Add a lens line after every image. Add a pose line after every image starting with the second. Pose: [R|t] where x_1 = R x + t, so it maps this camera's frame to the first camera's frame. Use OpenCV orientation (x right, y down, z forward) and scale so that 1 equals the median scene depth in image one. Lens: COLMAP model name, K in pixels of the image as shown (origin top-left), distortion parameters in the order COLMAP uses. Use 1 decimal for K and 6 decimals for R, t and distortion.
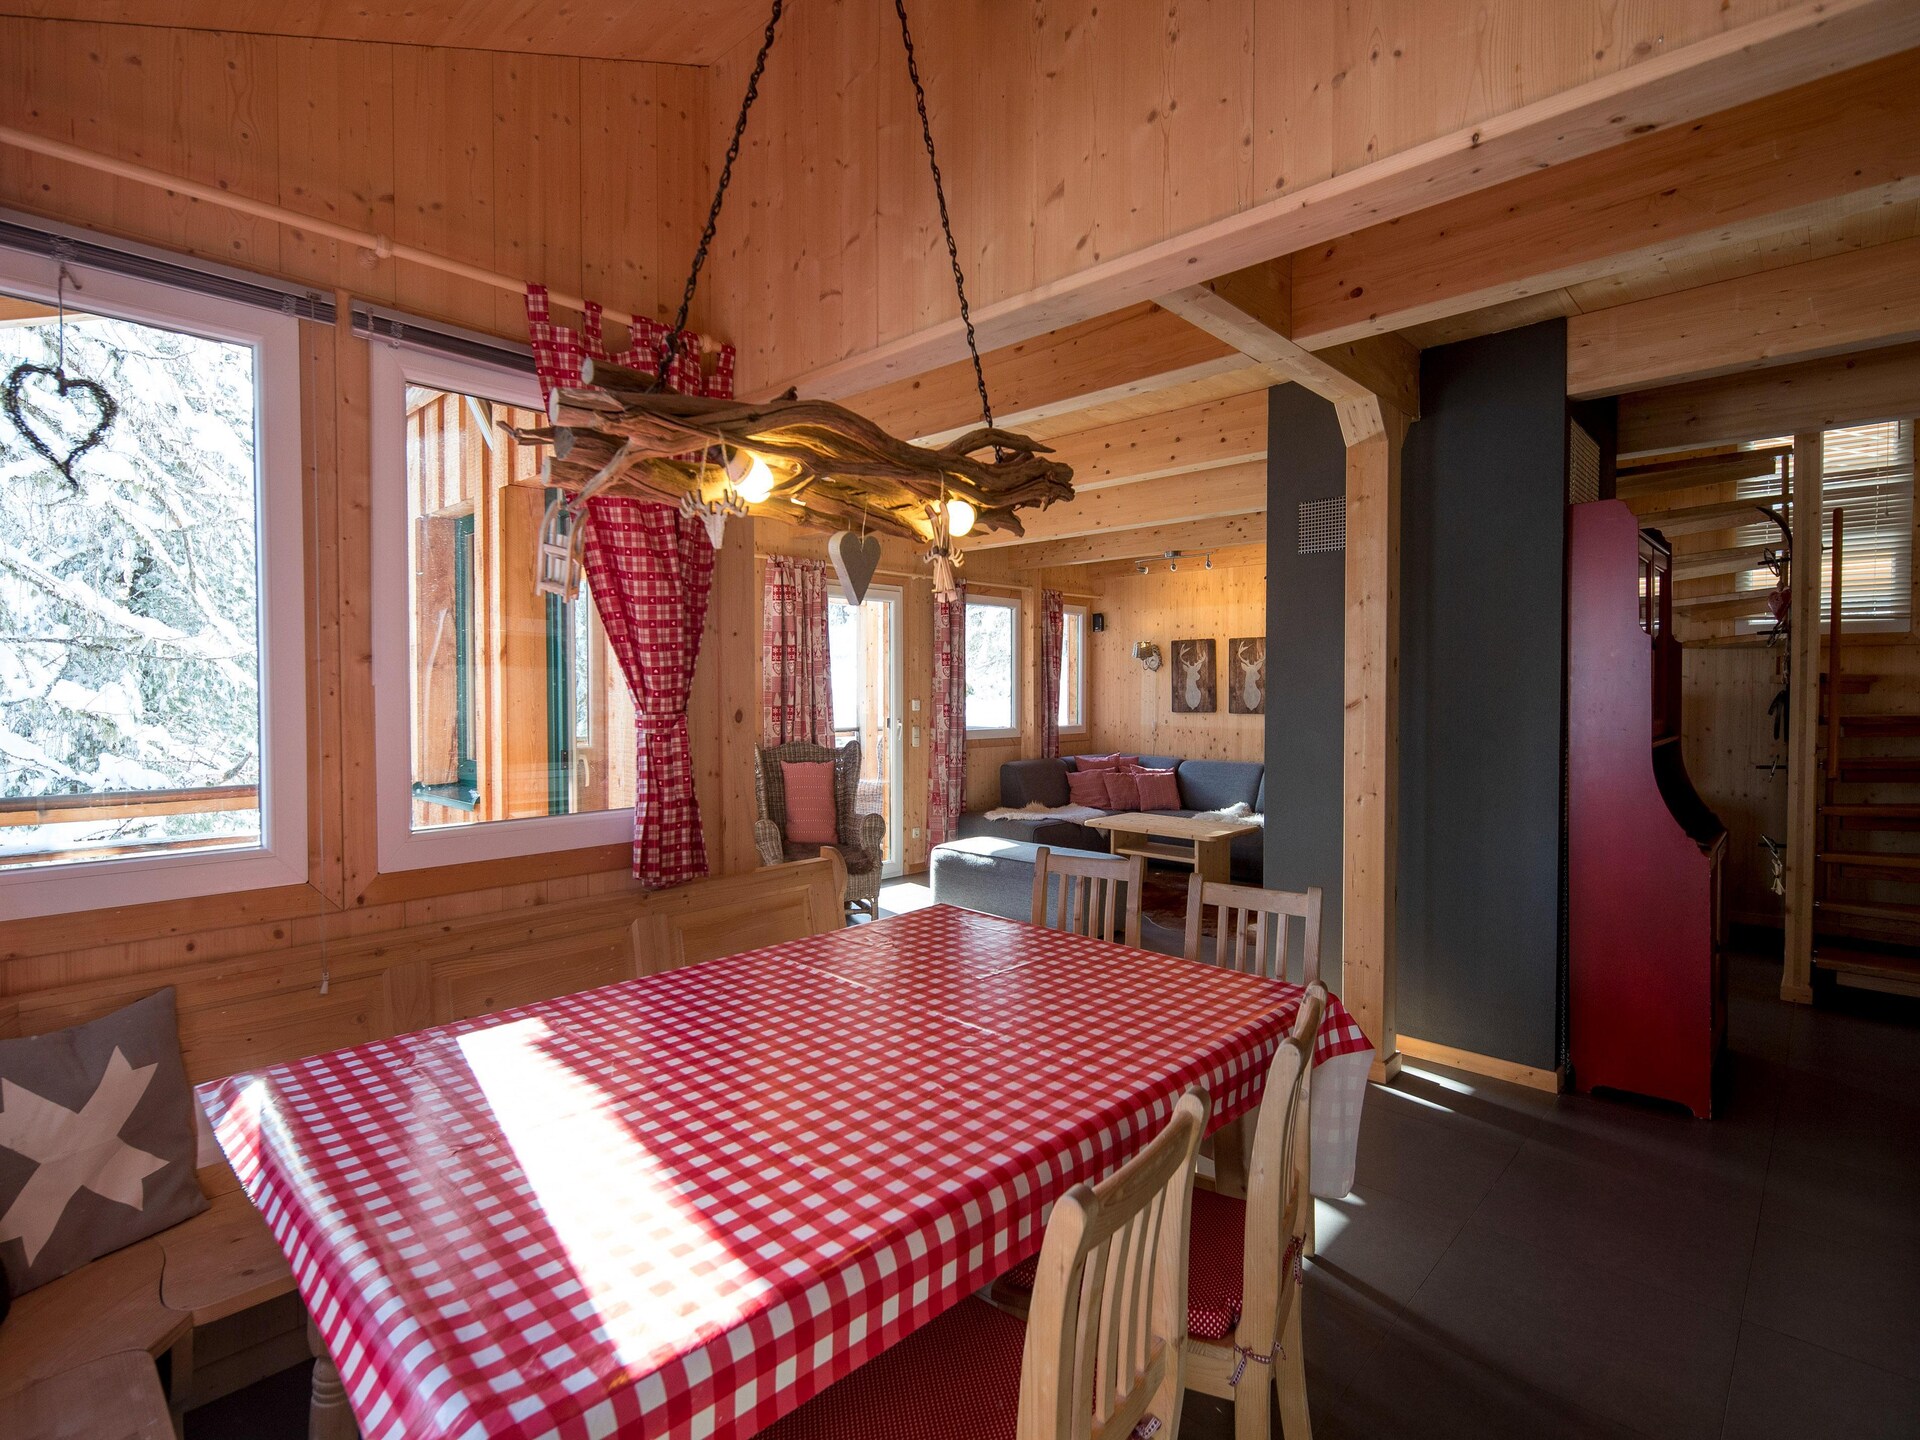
lens RADIAL K [[949.6, 0, 960.0], [0, 949.6, 720.0], [0, 0, 1]] dist [-0.000415, -0.000077]
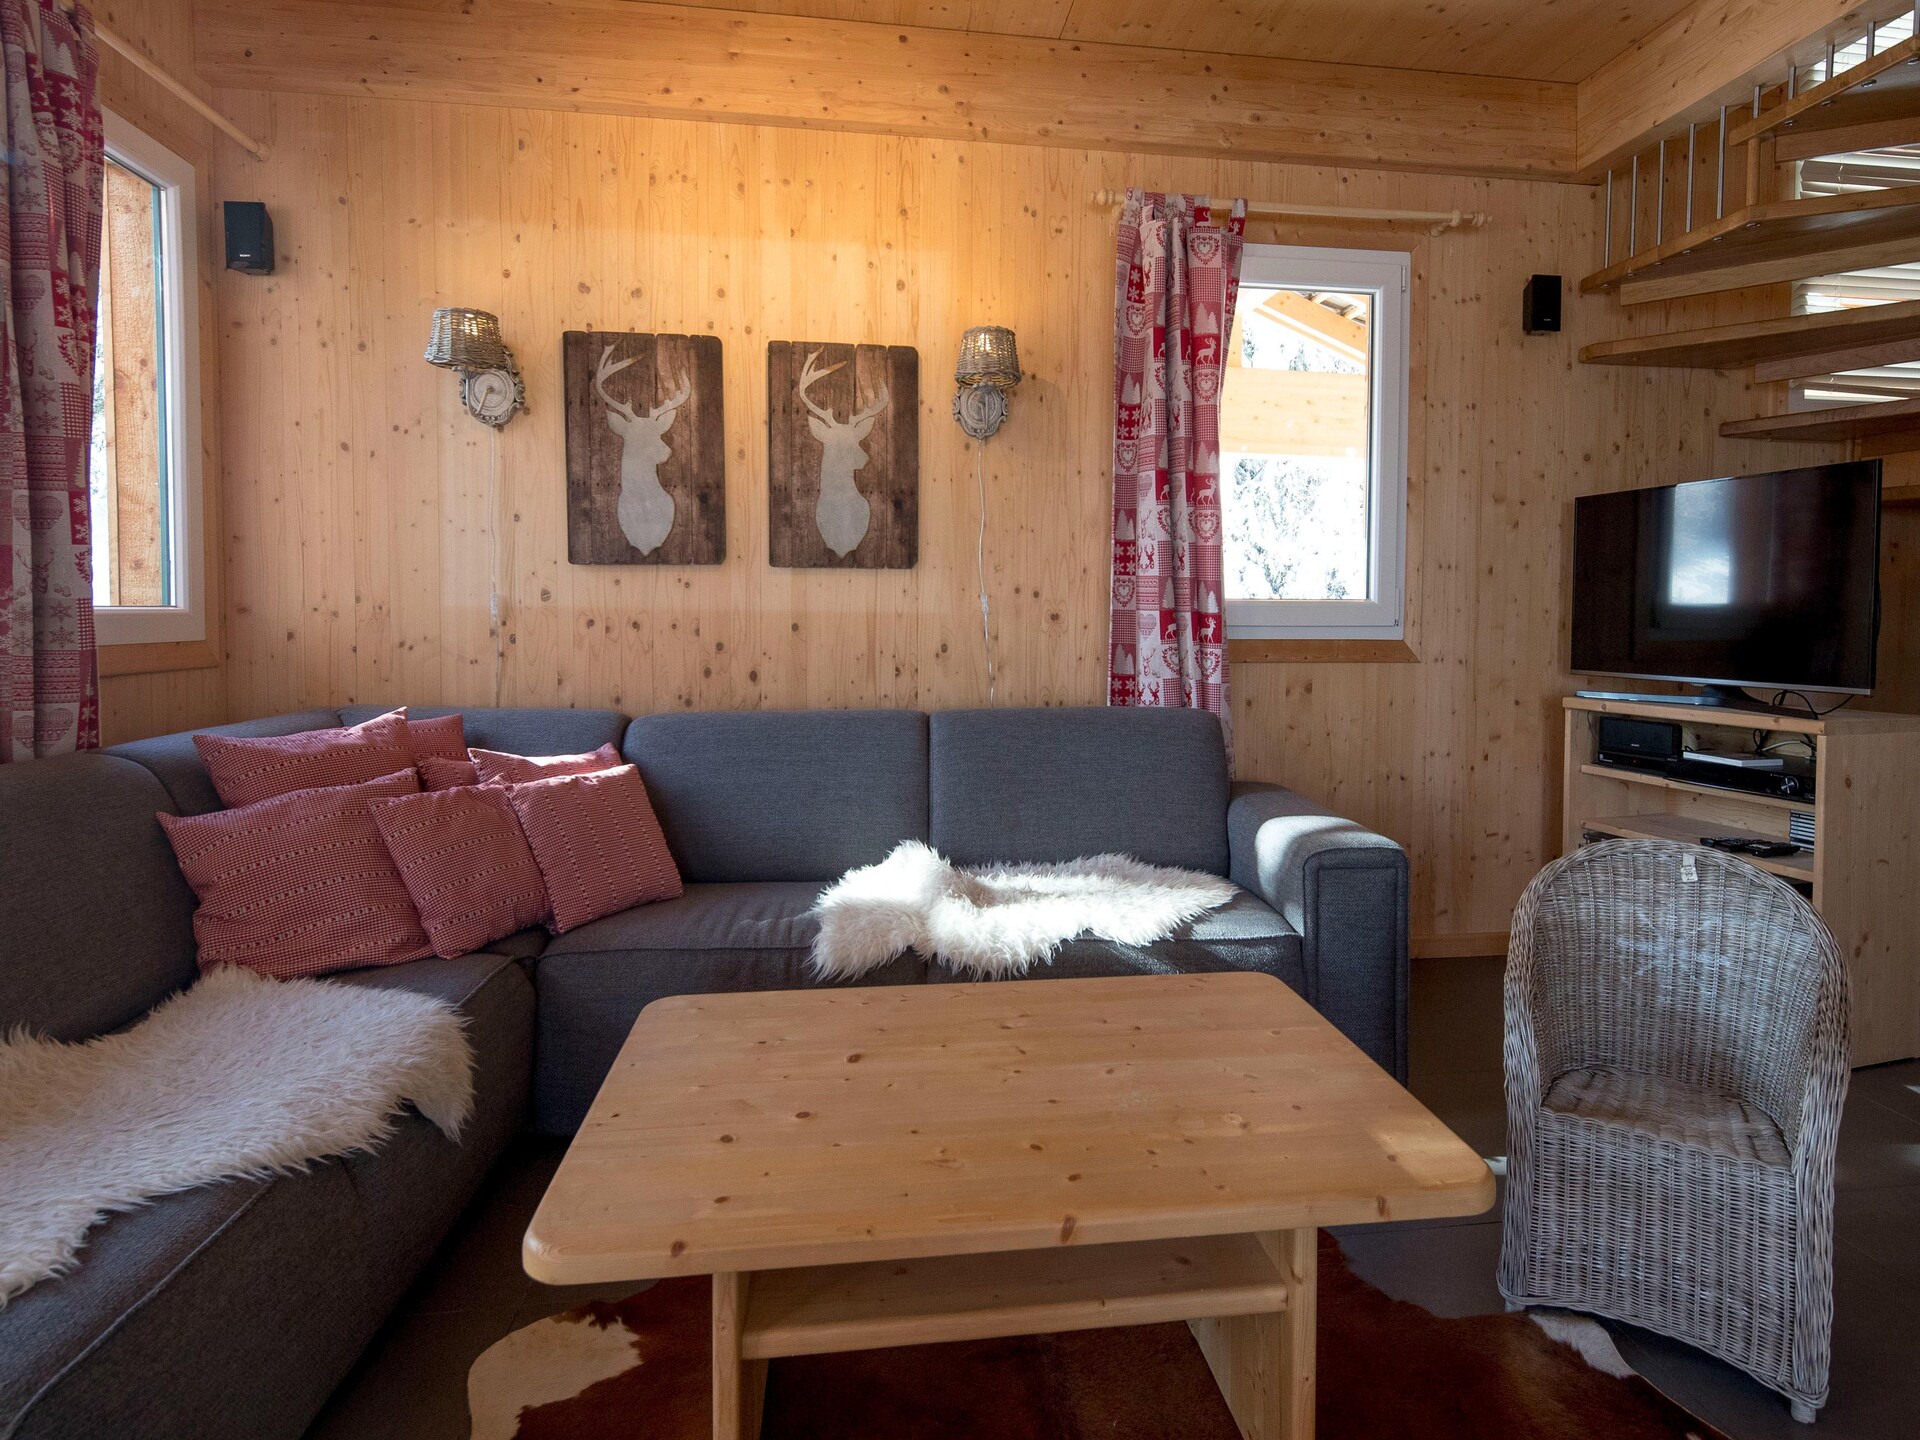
lens RADIAL K [[1037.3, 0, 1025.0], [0, 1037.3, 647.7], [0, 0, 1]] dist [-0.003902, -0.001410]
pose [[0.619552, -0.028330, 0.784444, 0.051256], [0.019624, 0.999595, 0.020601, 0.015997], [-0.784710, 0.002631, 0.619857, 0.706065]]
